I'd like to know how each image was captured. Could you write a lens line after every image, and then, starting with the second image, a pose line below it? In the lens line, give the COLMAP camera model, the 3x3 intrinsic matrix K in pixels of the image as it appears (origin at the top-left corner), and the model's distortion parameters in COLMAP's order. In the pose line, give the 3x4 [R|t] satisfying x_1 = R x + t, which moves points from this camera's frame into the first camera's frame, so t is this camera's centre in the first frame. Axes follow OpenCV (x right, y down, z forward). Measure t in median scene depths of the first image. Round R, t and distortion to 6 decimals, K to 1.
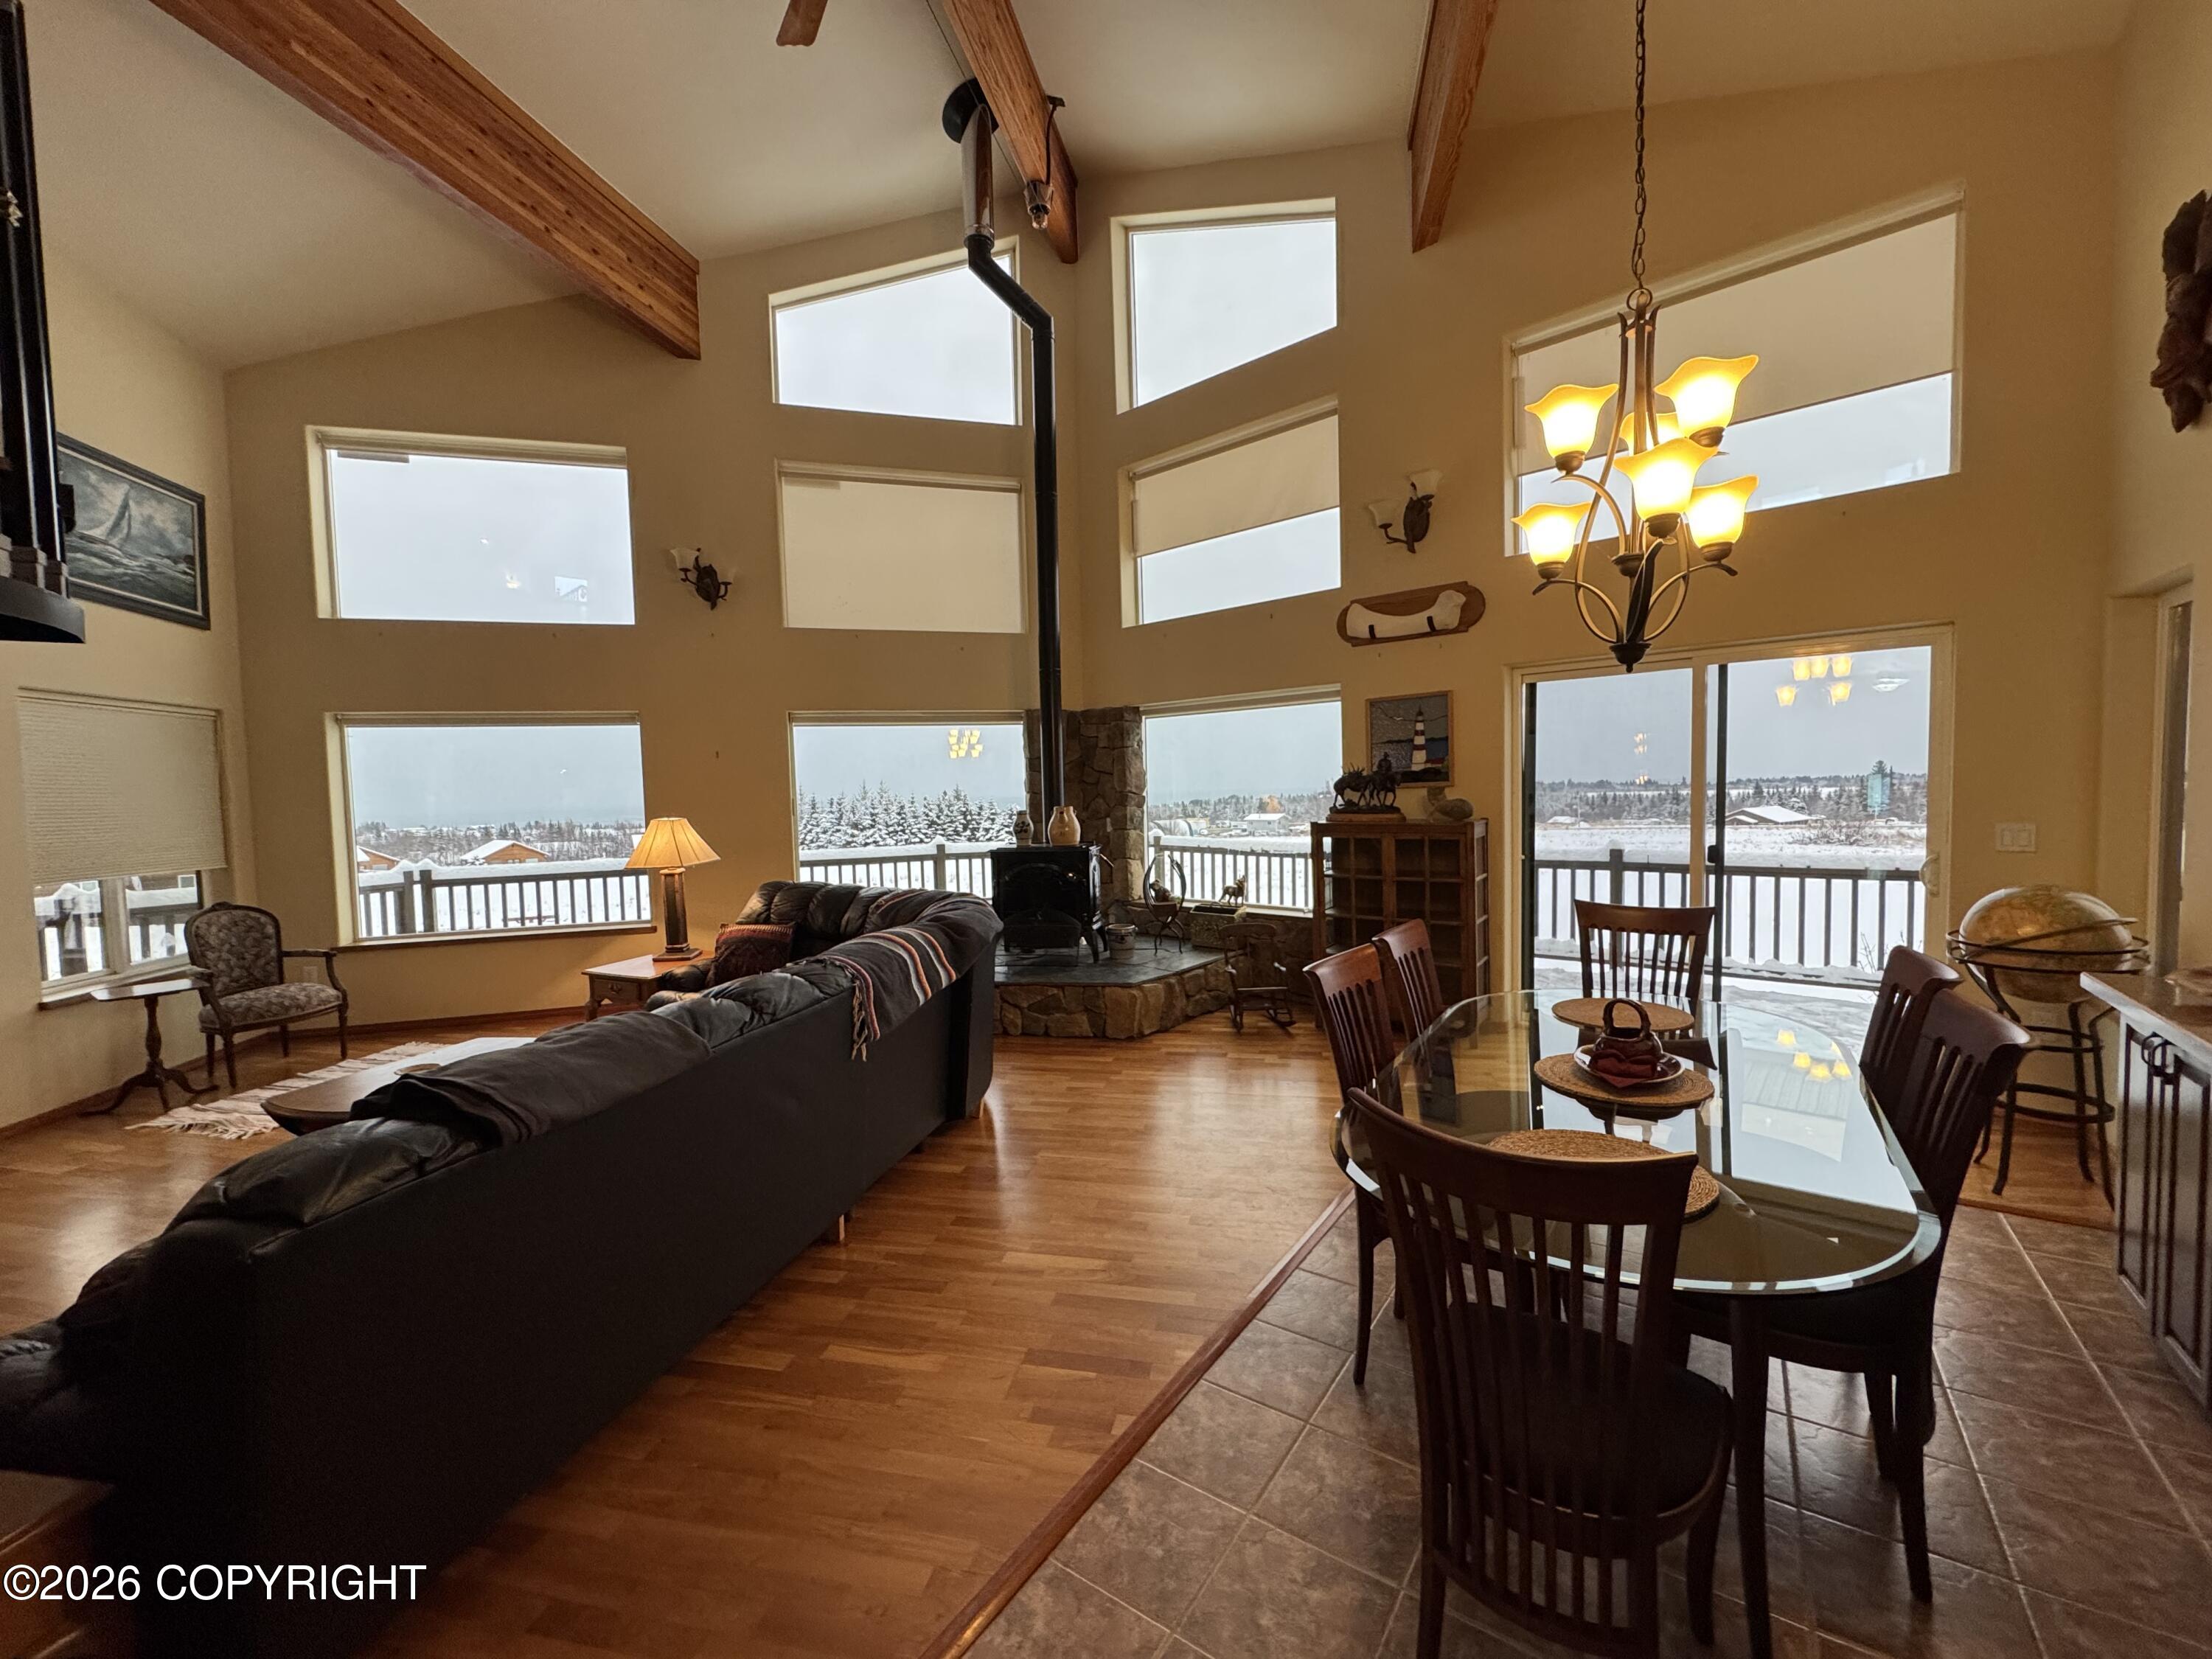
lens RADIAL K [[883.7, 0, 1106.0], [0, 883.7, 829.5], [0, 0, 1]] dist [-0.000117, 0.000070]
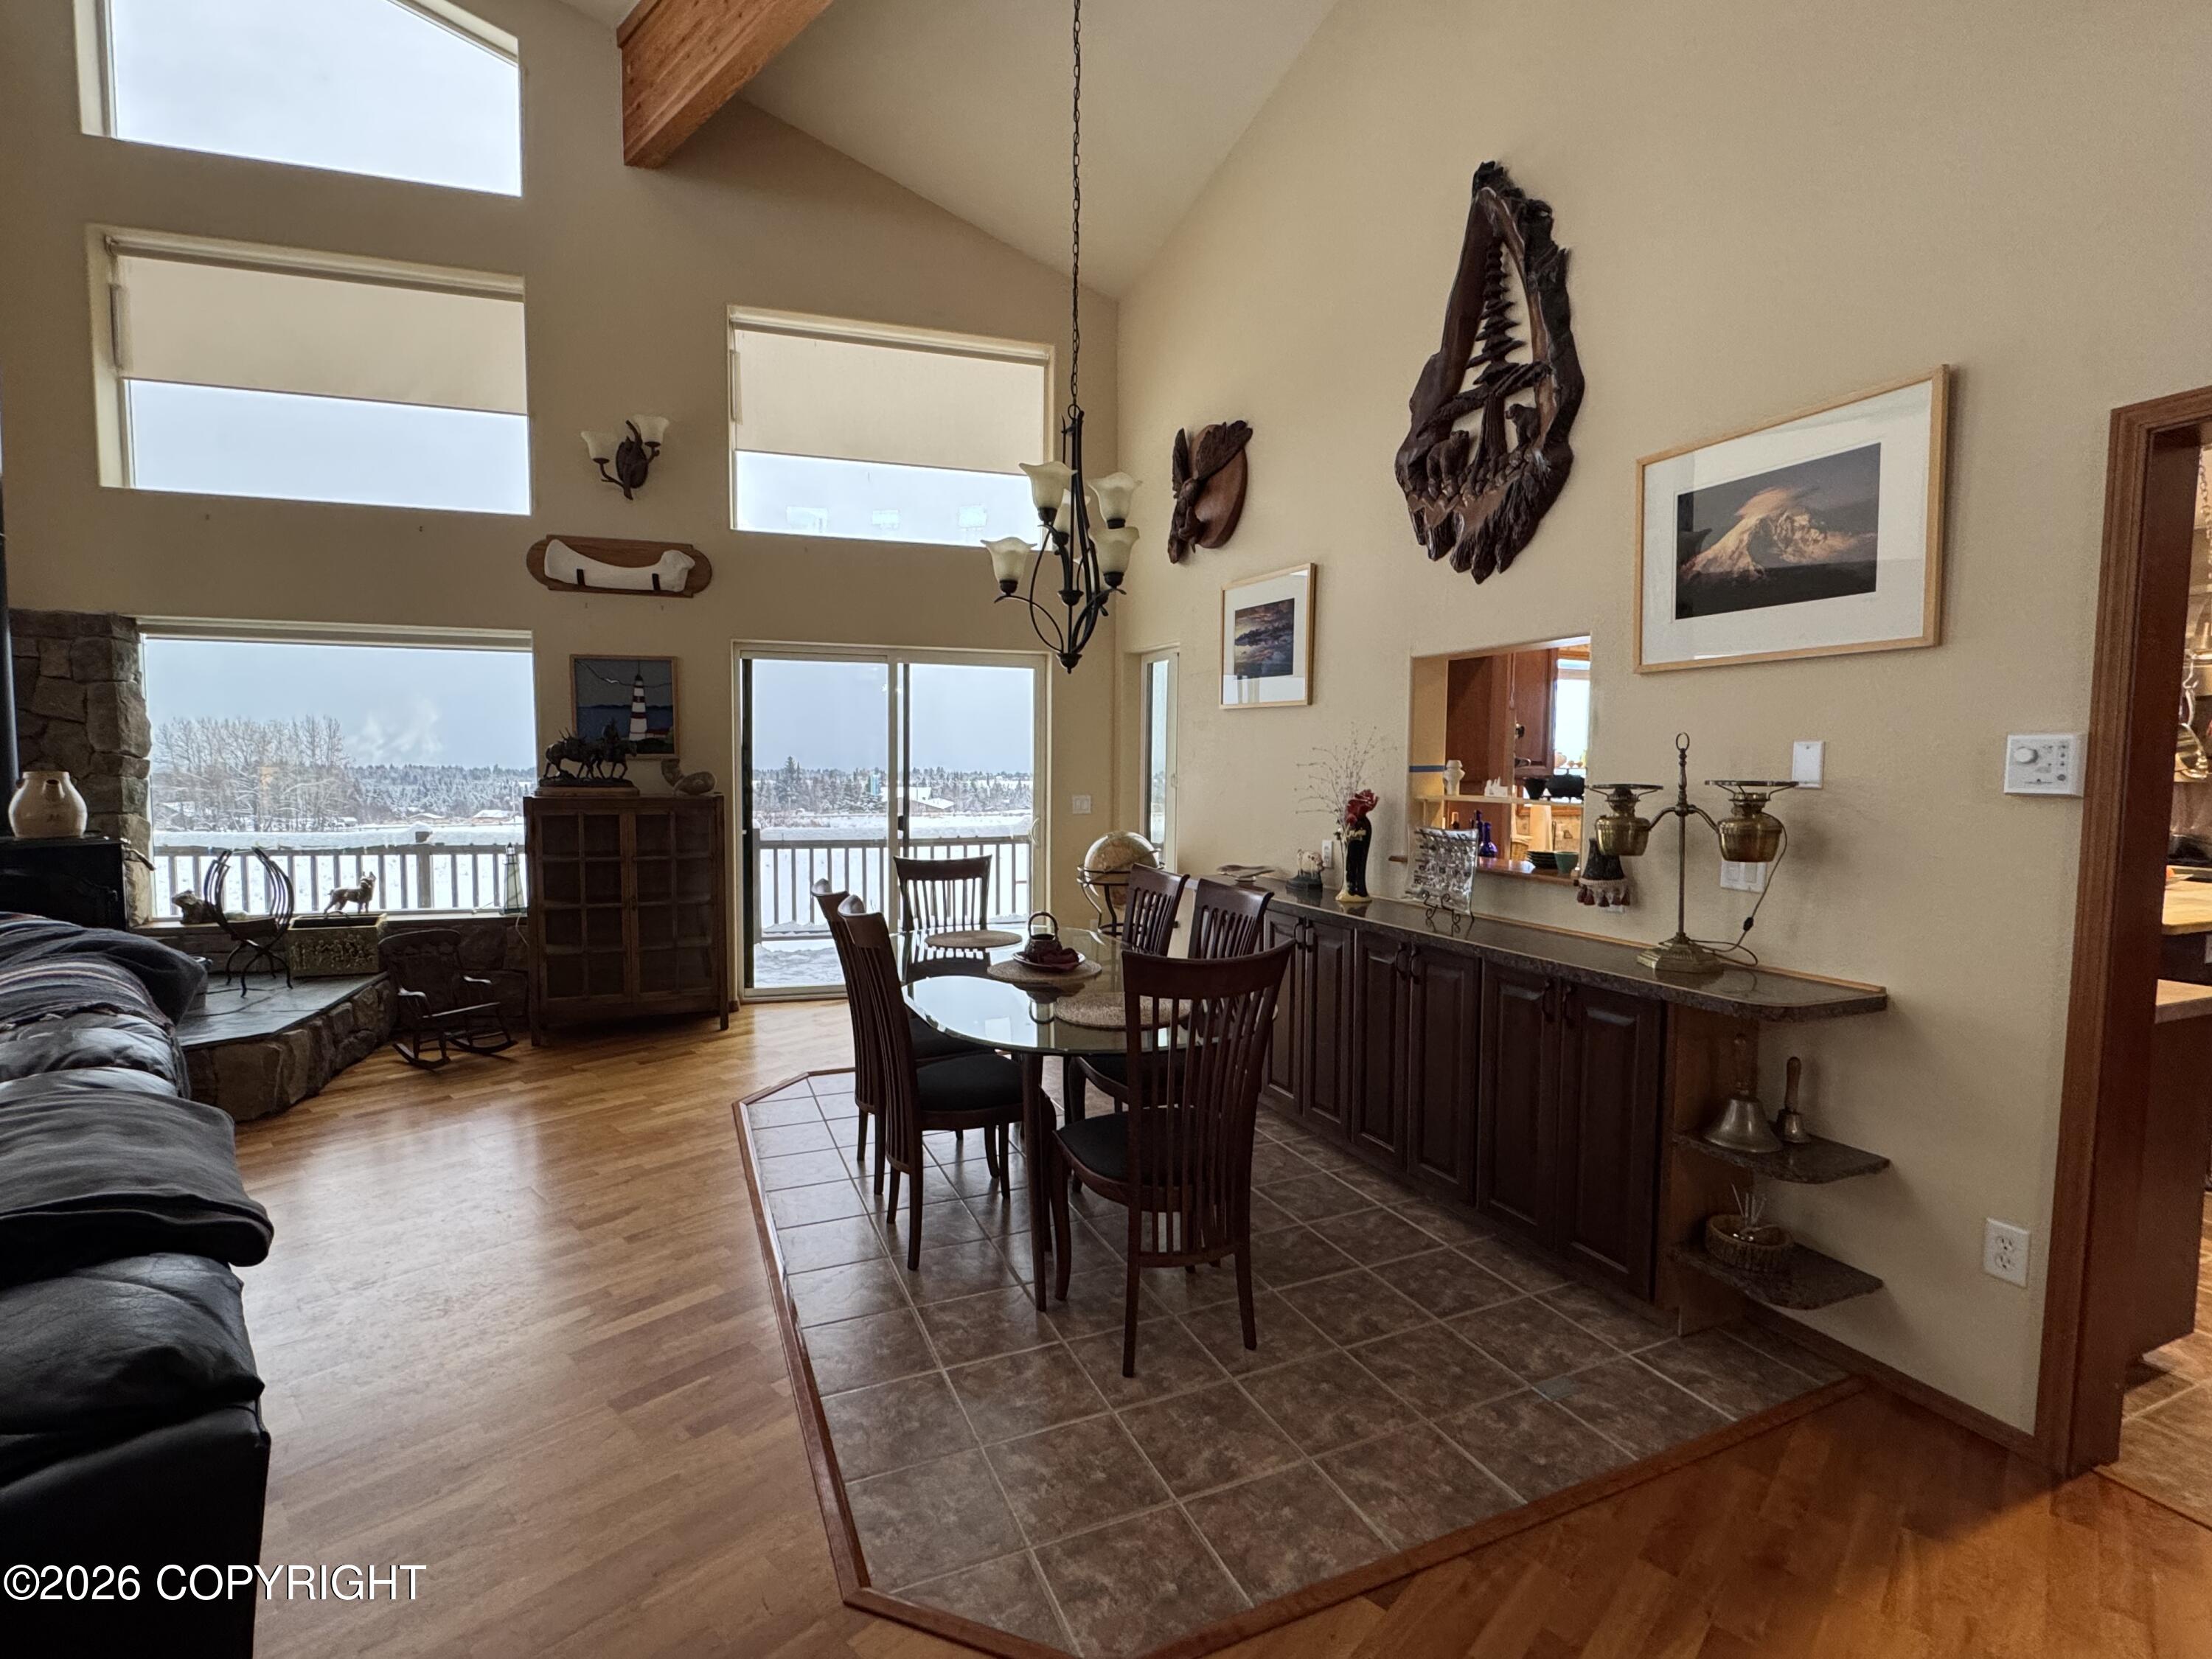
lens RADIAL K [[1030.2, 0, 1106.0], [0, 1030.2, 829.5], [0, 0, 1]] dist [0.001382, 0.000035]
pose [[0.522393, -0.023166, 0.852390, -0.299739], [0.019593, 0.999693, 0.015161, 0.017916], [-0.852480, 0.008781, 0.522686, 0.037002]]
